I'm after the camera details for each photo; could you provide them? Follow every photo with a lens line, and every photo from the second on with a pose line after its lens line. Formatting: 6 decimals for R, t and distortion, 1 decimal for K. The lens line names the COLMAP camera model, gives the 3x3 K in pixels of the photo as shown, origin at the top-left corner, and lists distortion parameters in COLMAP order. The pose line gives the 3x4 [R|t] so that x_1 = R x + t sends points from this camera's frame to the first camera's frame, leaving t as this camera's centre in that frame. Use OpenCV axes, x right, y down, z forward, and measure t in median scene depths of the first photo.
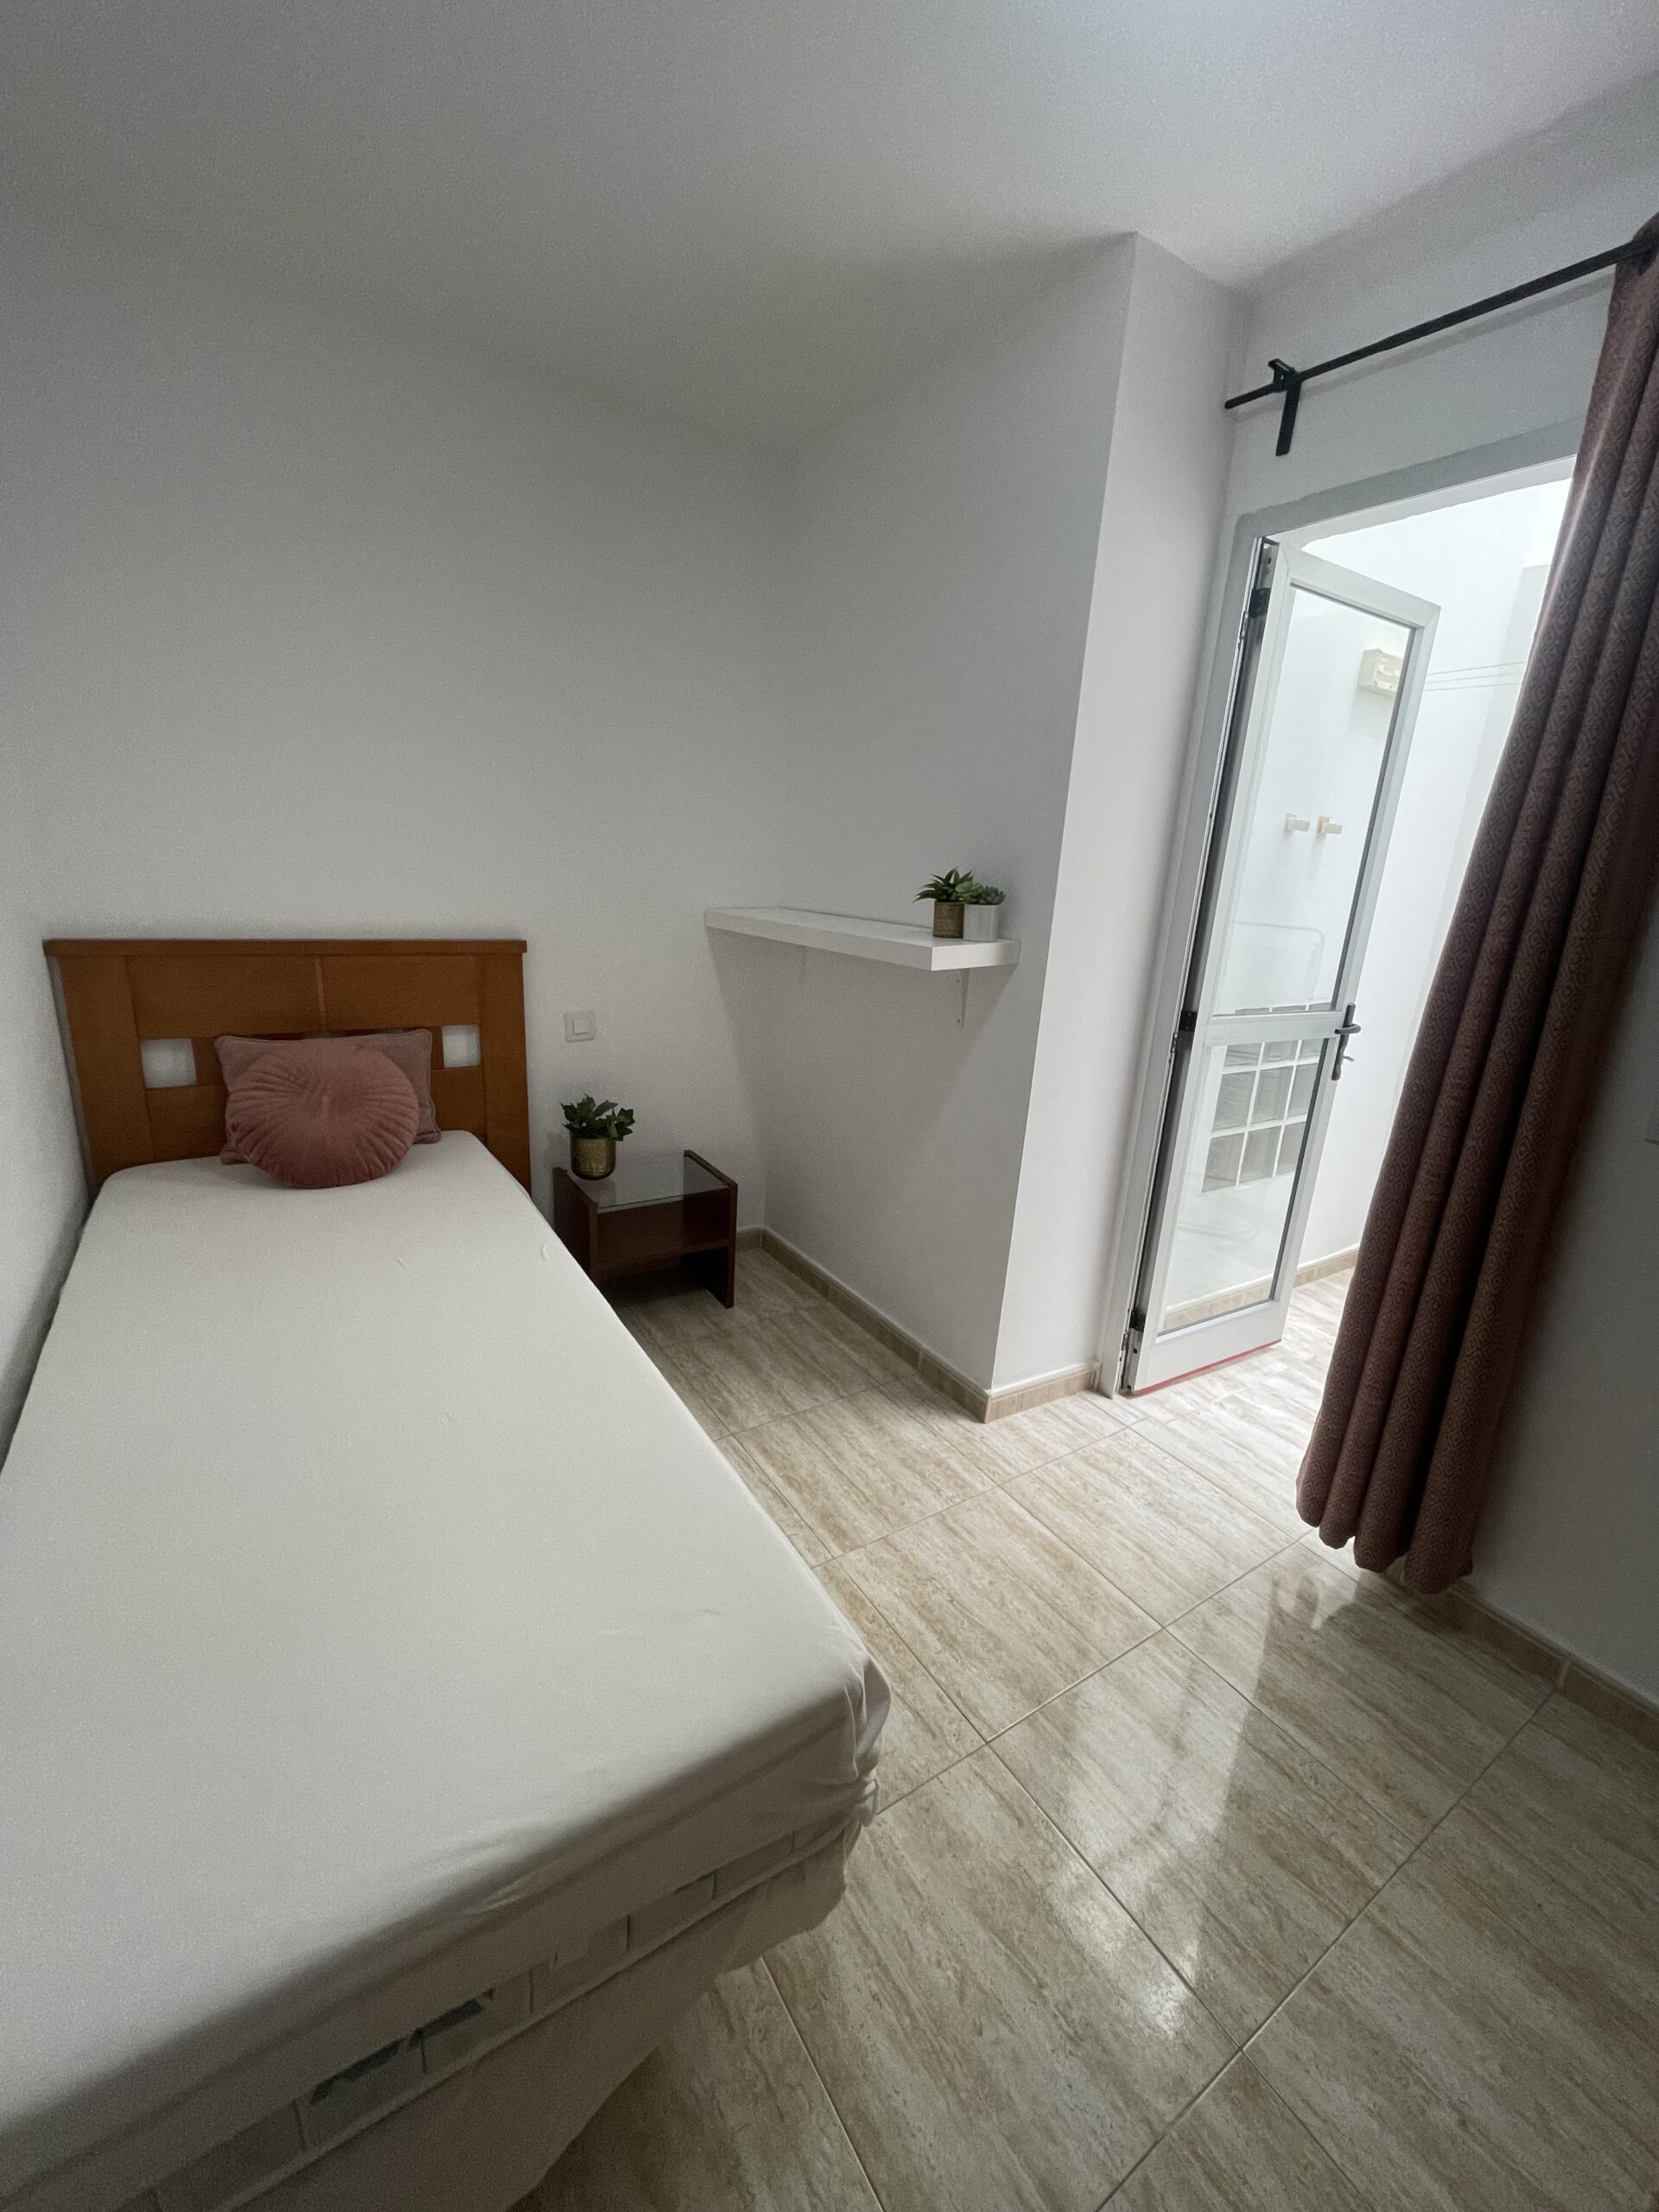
lens RADIAL K [[887.9, 0, 828.1], [0, 887.9, 1110.9], [0, 0, 1]] dist [-0.003389, 0.000764]
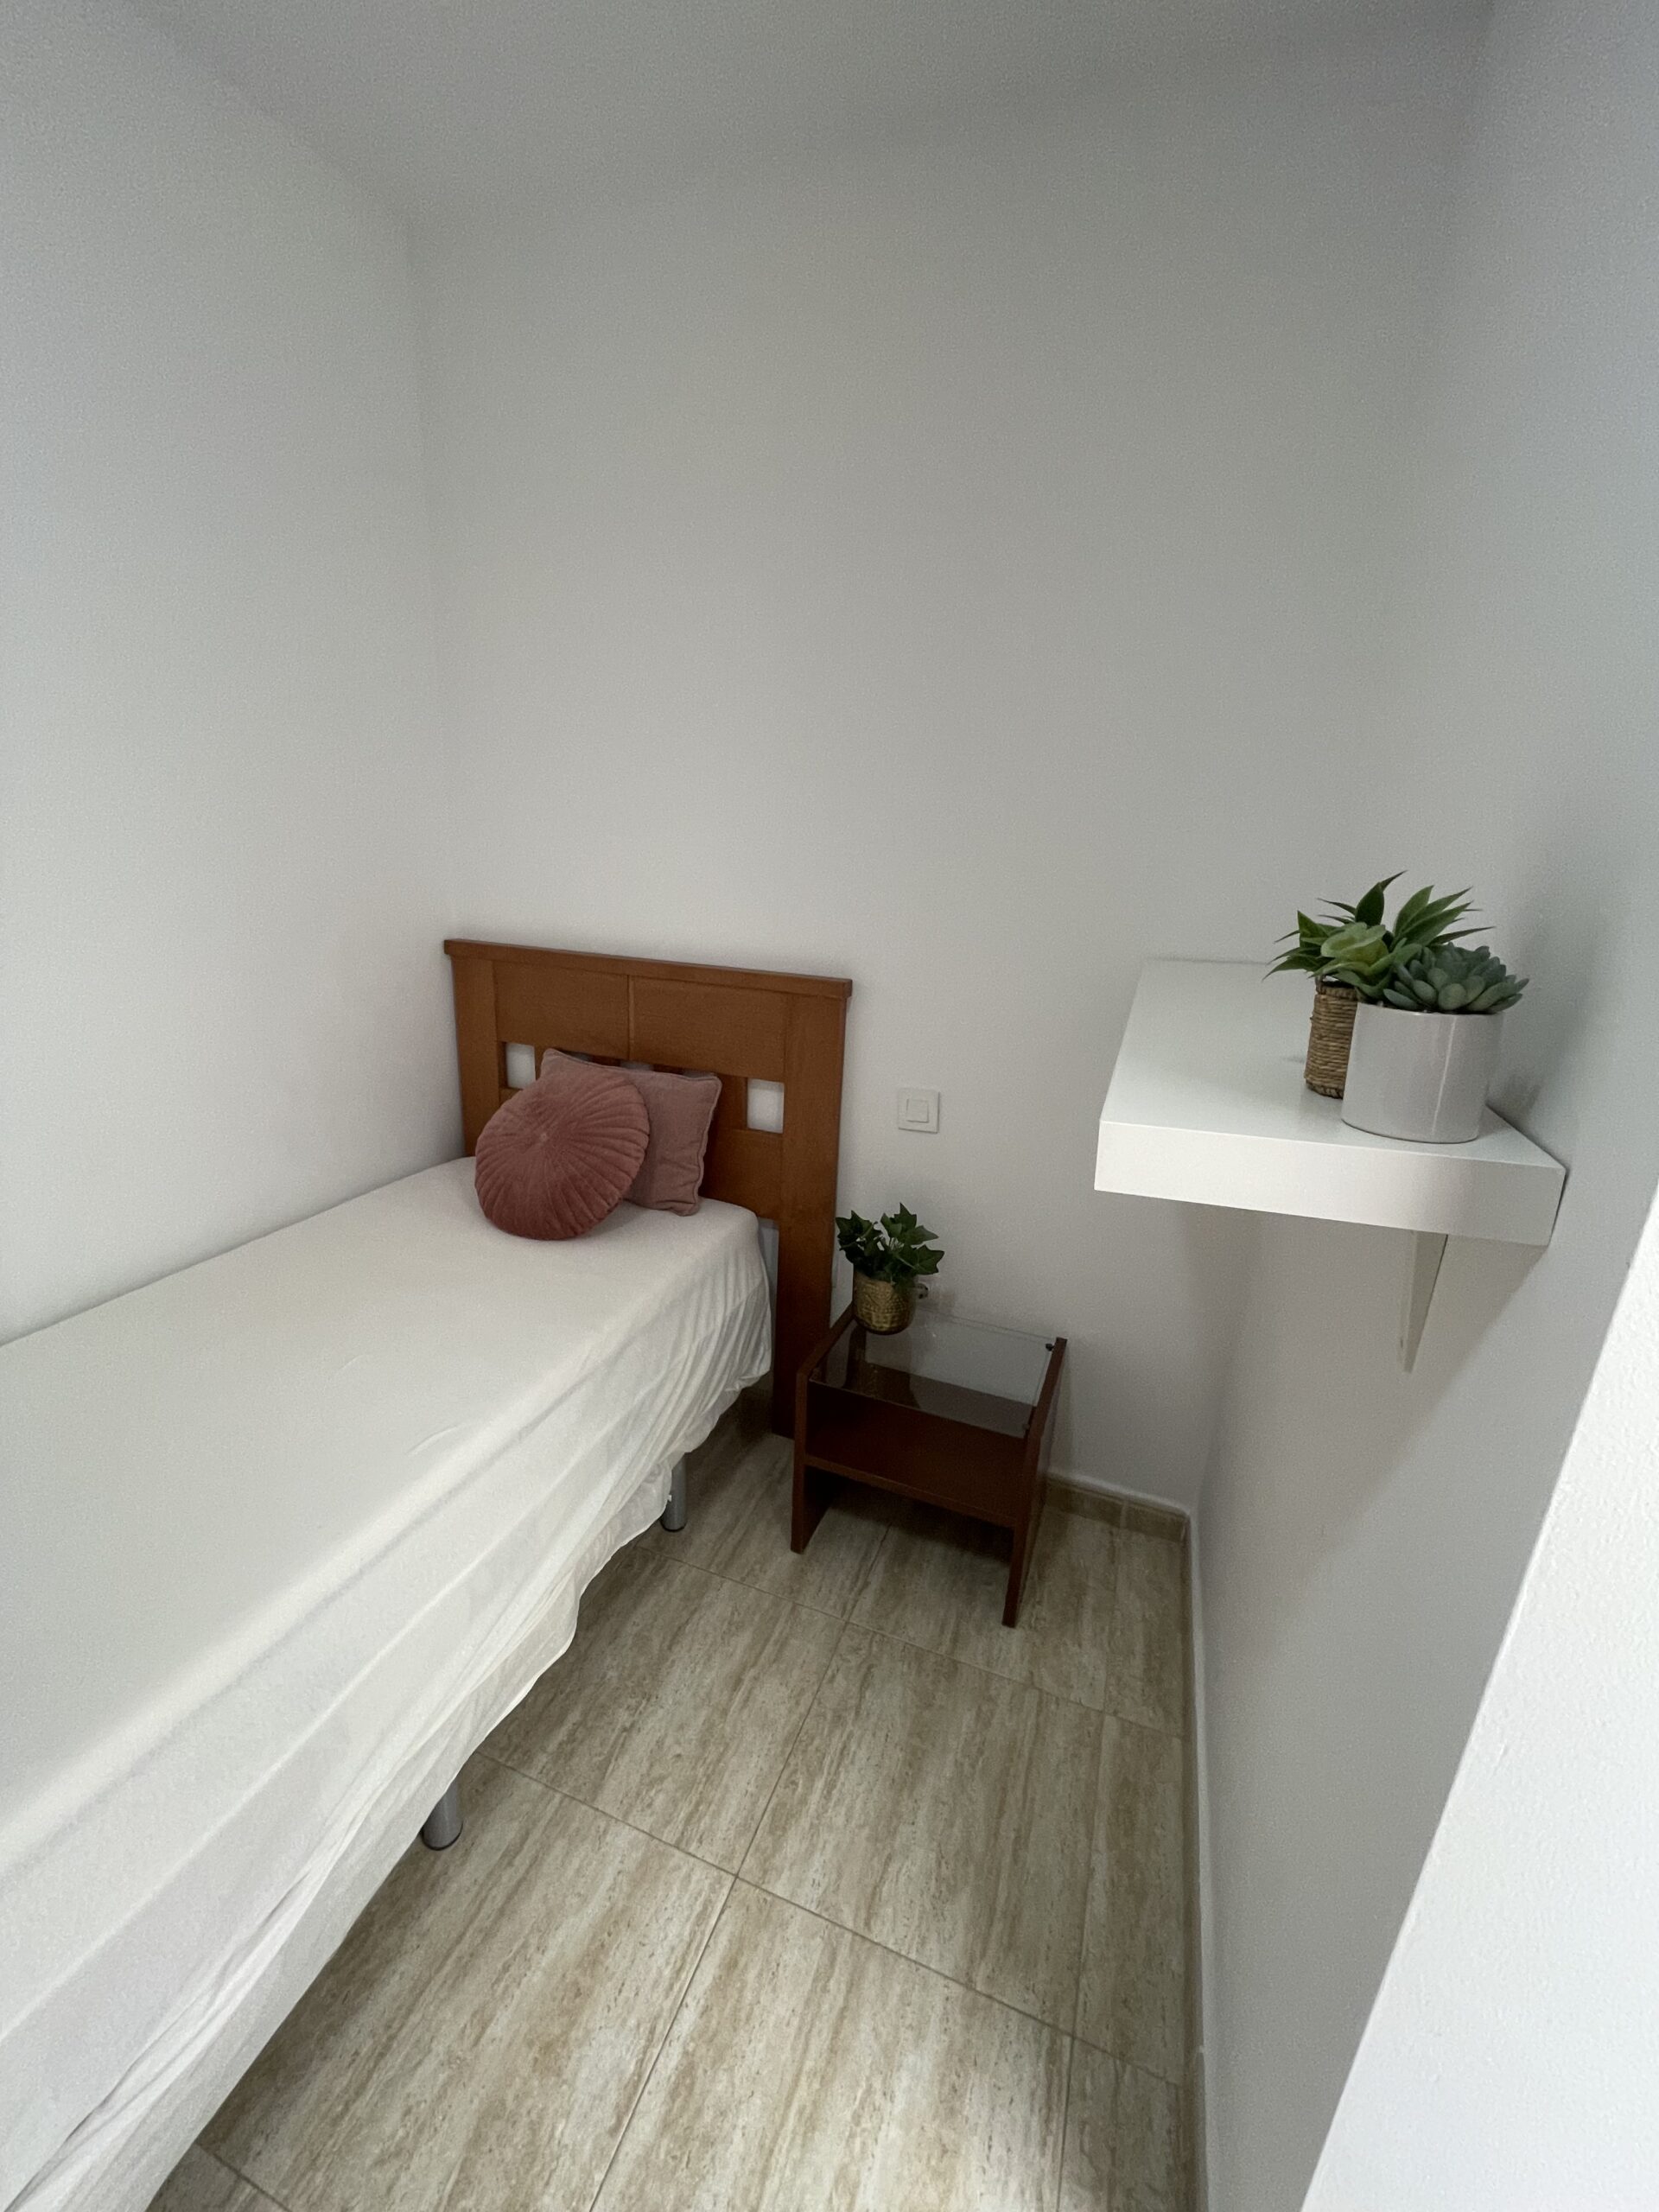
lens RADIAL K [[891.7, 0, 824.5], [0, 891.7, 1111.6], [0, 0, 1]] dist [-0.001871, -0.000572]
pose [[0.589810, 0.209967, -0.779768, 0.251499], [-0.228633, 0.969516, 0.088125, -0.161723], [0.774500, 0.126304, 0.619836, 0.599470]]
